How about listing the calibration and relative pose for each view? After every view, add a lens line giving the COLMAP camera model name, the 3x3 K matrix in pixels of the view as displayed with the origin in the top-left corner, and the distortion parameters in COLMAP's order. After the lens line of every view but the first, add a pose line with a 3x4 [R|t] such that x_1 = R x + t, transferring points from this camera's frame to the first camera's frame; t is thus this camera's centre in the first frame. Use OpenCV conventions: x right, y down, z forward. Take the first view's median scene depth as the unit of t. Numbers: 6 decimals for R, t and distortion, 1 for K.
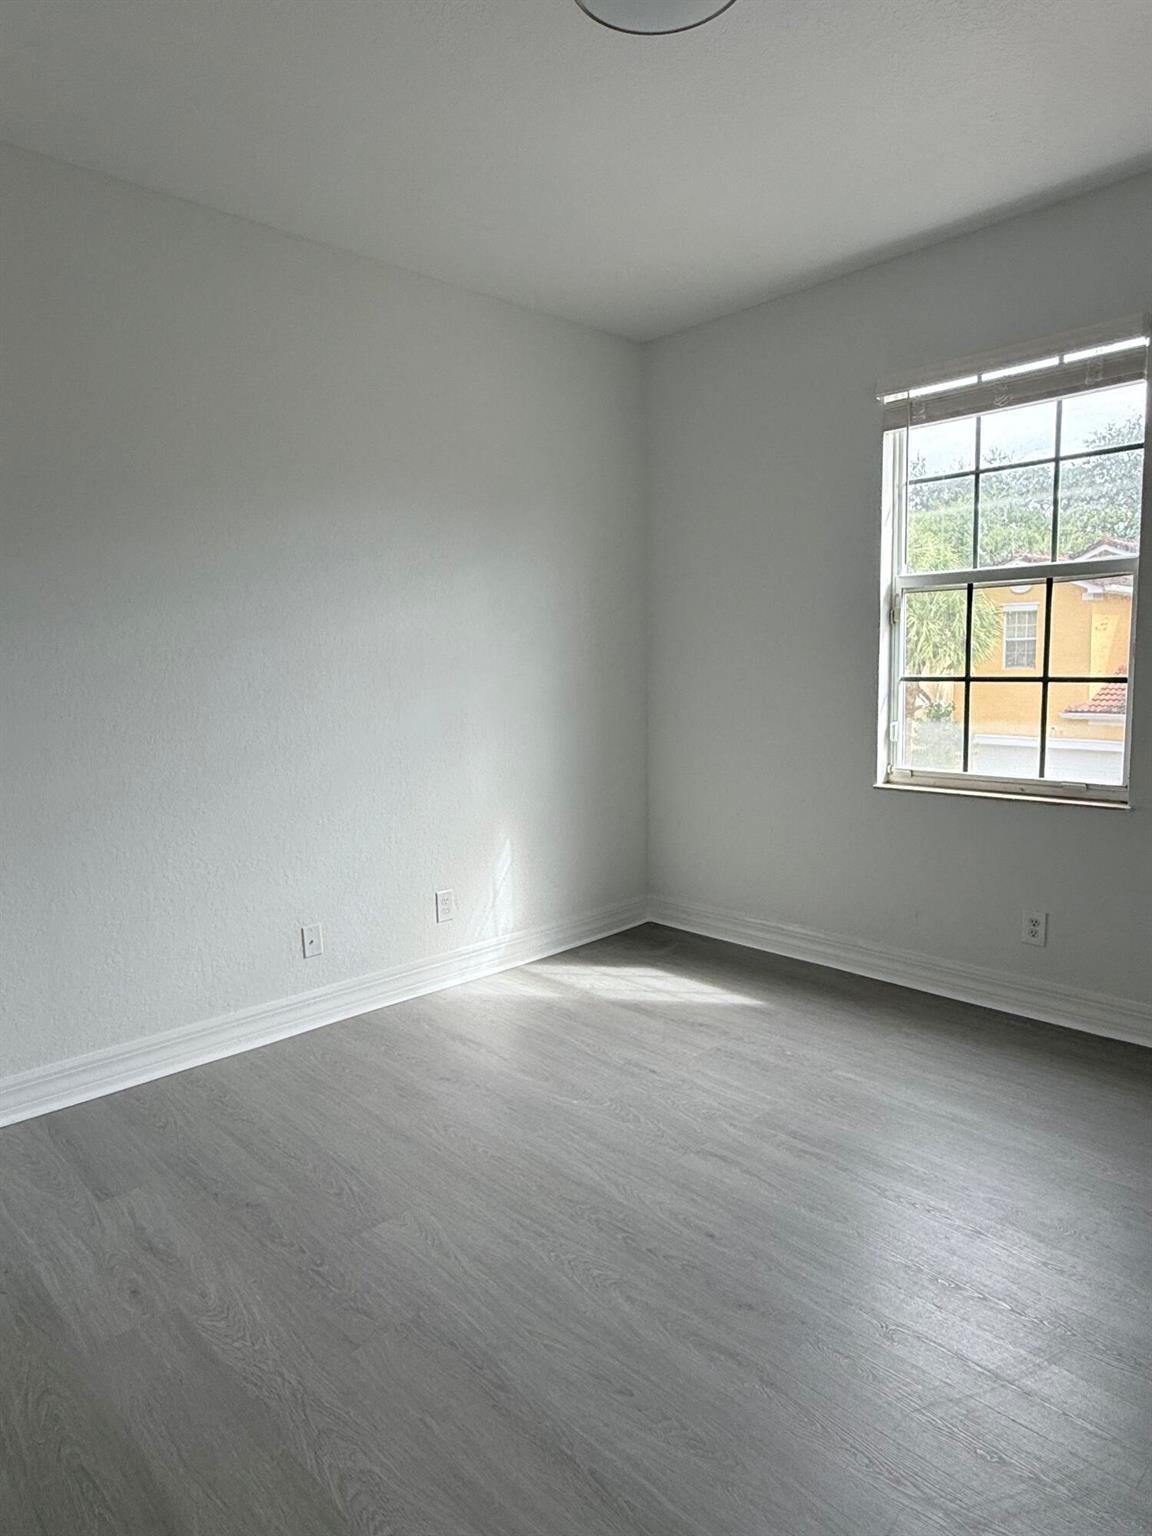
lens RADIAL K [[960.8, 0, 576.0], [0, 960.8, 768.0], [0, 0, 1]] dist [0.017748, 0.002060]
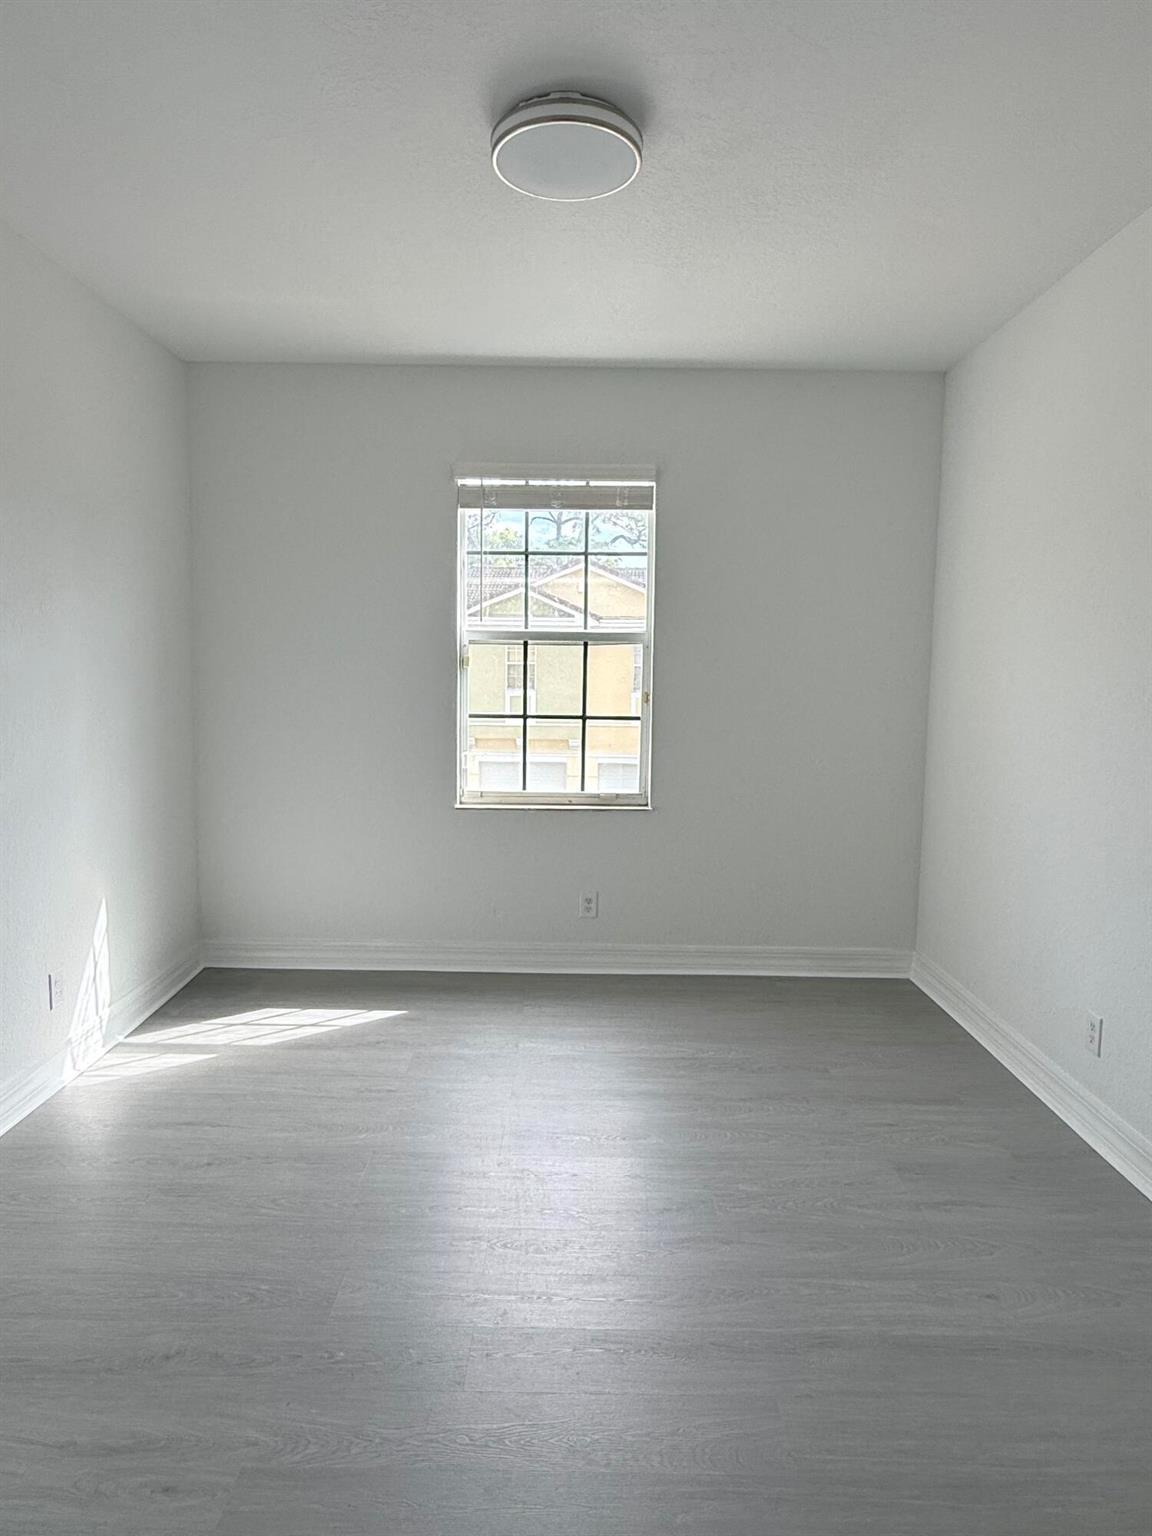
lens RADIAL K [[960.8, 0, 576.0], [0, 960.8, 768.0], [0, 0, 1]] dist [0.017748, 0.002060]
pose [[0.687778, -0.045030, 0.724523, -0.445772], [0.055844, 0.998399, 0.009040, -0.031925], [-0.723770, 0.034242, 0.689191, 0.090525]]
